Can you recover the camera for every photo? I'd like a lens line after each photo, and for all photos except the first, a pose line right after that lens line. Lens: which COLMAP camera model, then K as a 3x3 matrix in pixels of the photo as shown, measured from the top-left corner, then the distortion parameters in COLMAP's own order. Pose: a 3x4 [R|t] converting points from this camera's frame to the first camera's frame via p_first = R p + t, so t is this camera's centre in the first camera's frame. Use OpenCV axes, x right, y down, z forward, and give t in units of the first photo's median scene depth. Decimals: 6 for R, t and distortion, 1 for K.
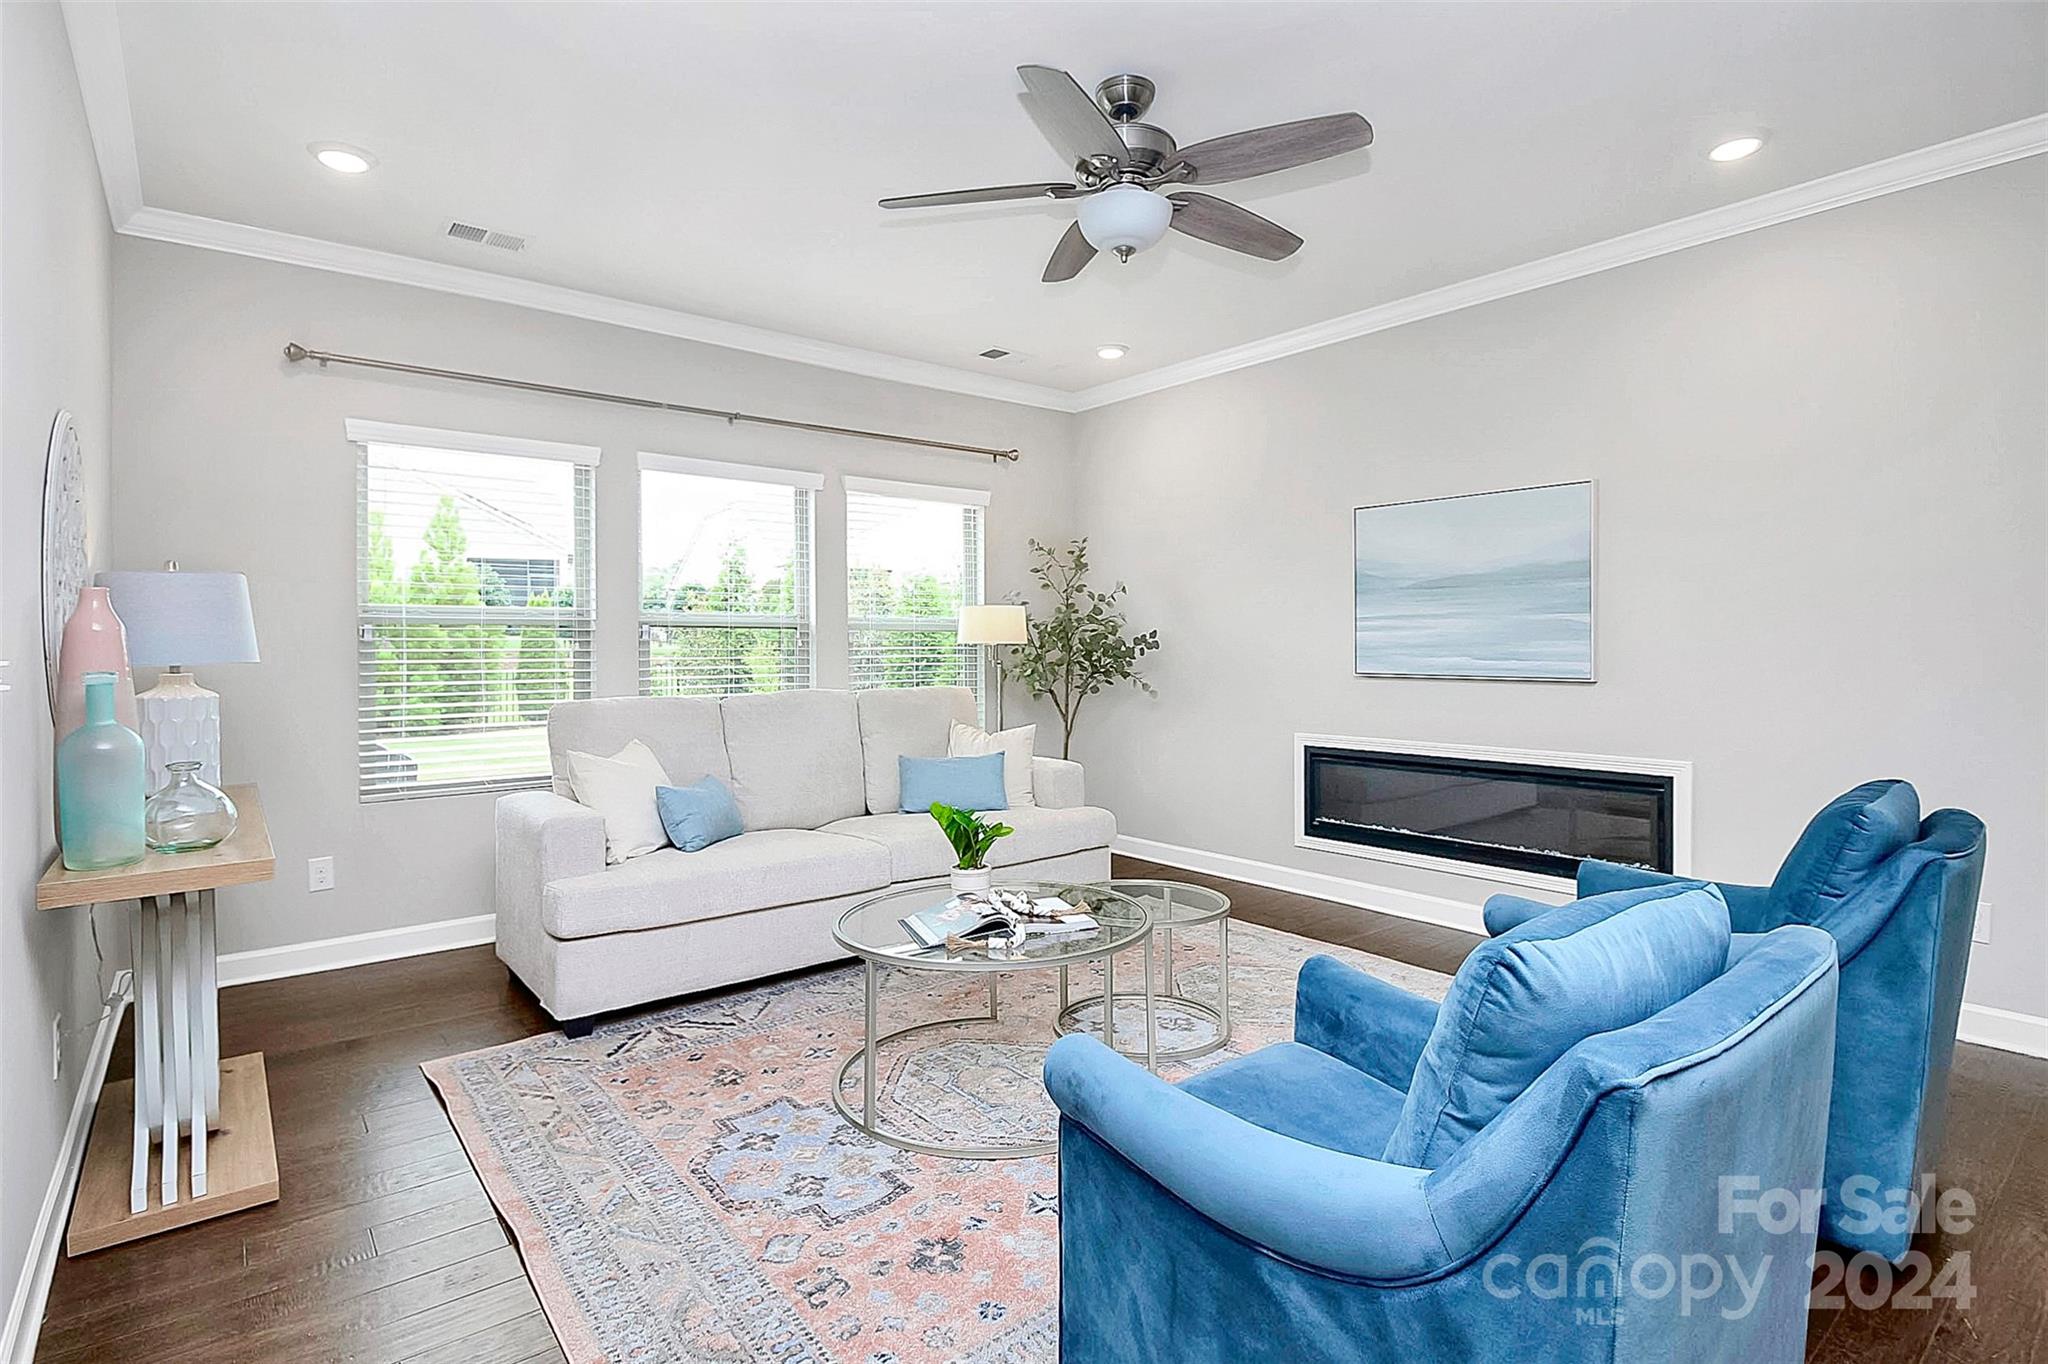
lens RADIAL K [[988.0, 0, 1017.6], [0, 988.0, 670.4], [0, 0, 1]] dist [0.002502, -0.002859]
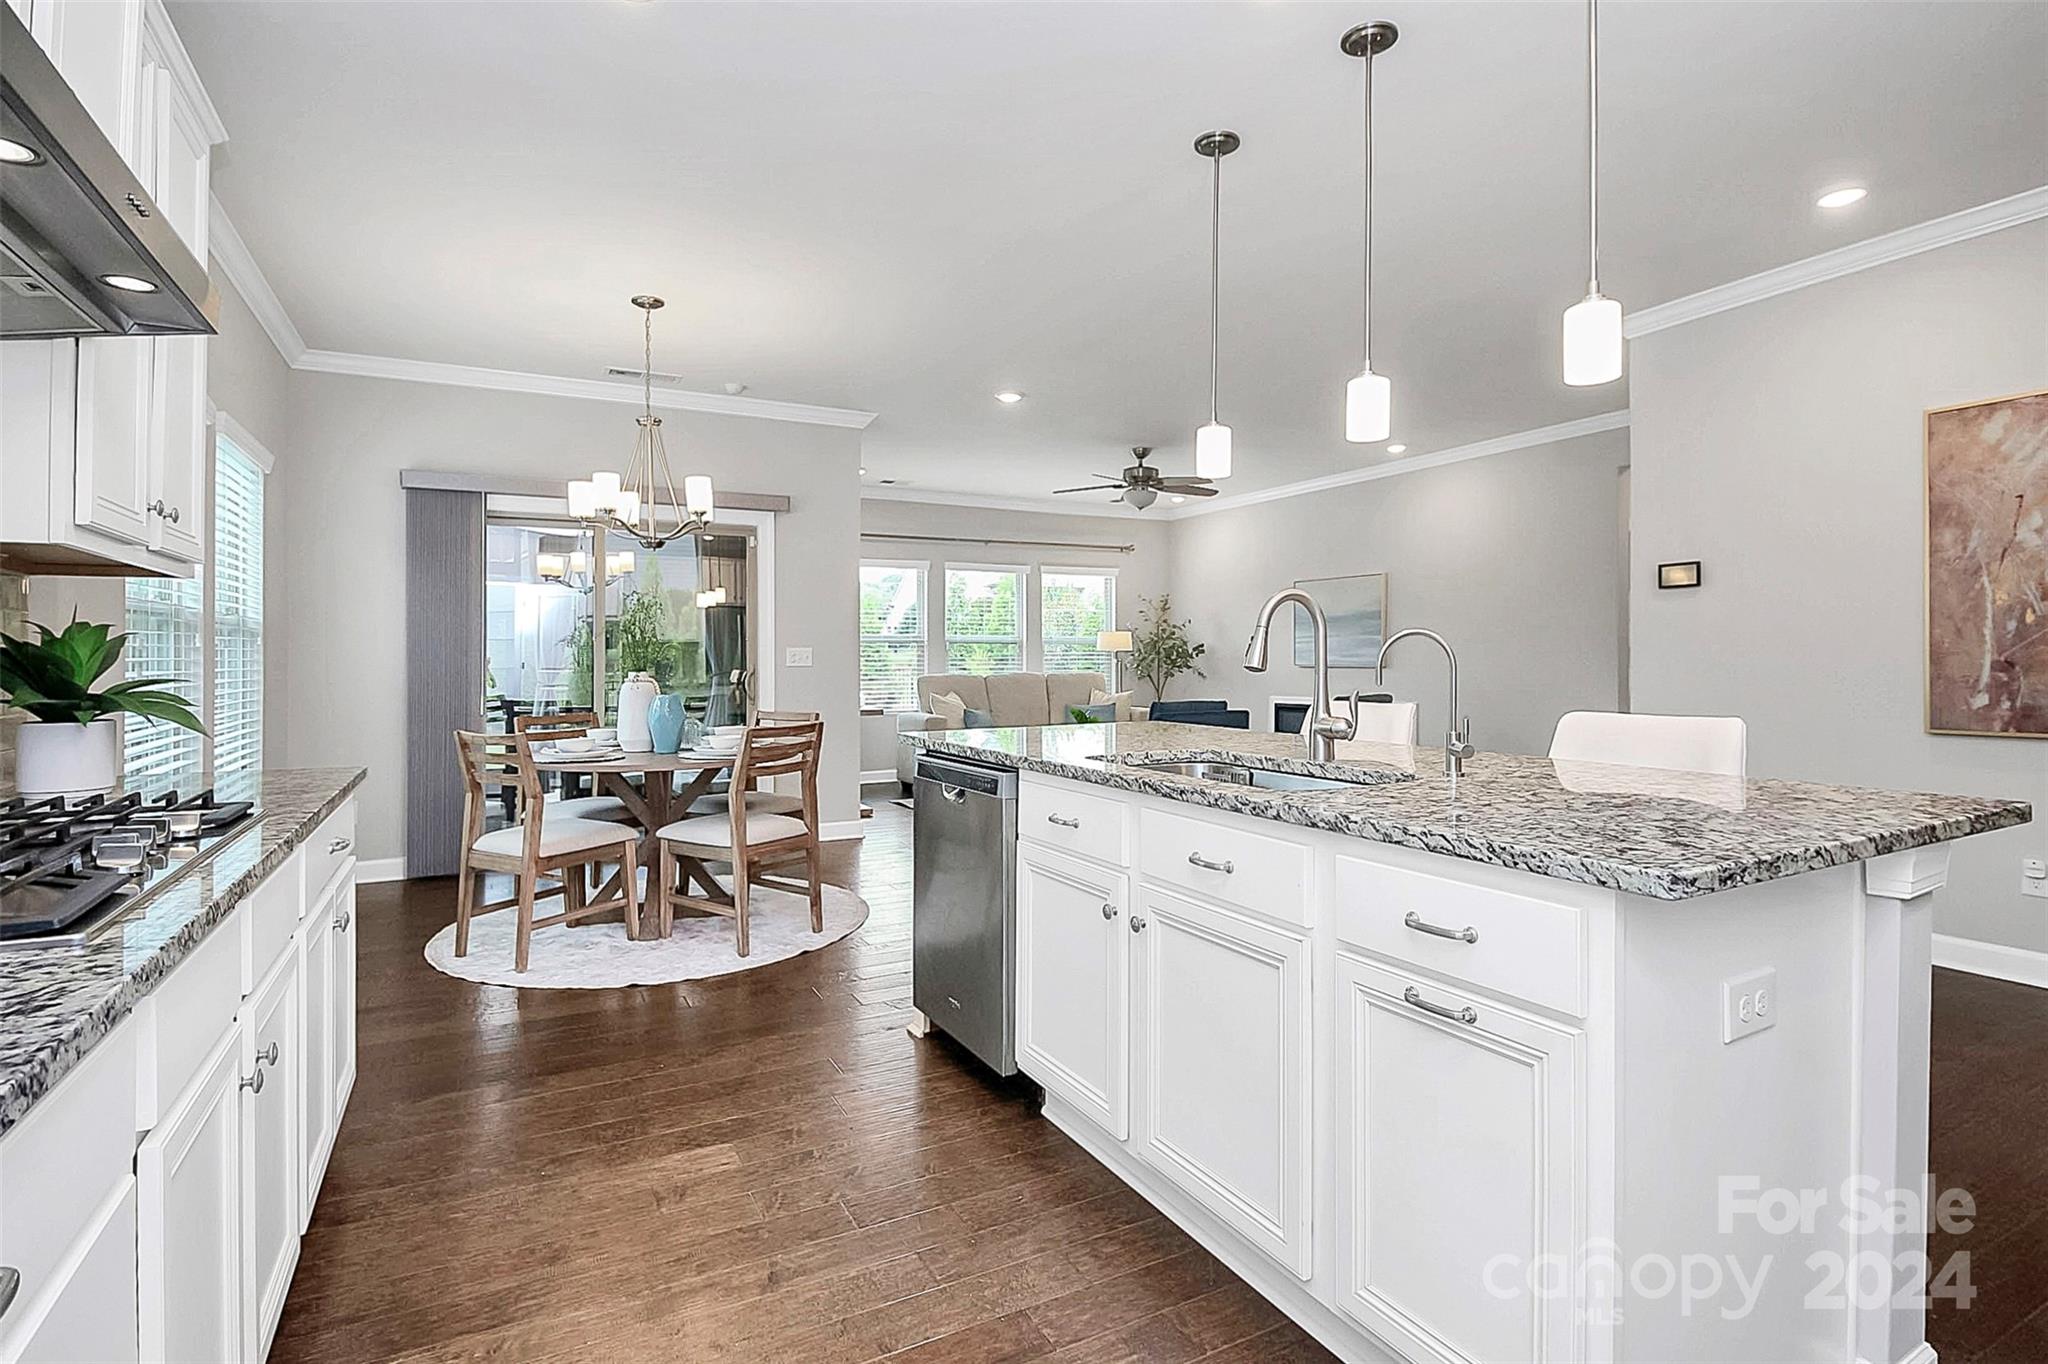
lens RADIAL K [[988.0, 0, 1023.8], [0, 988.0, 669.8], [0, 0, 1]] dist [0.002502, -0.002859]
pose [[0.982452, -0.001073, -0.186511, 0.149611], [-0.001180, 0.999928, -0.011968, 0.031619], [0.186511, 0.011978, 0.982380, -0.886742]]
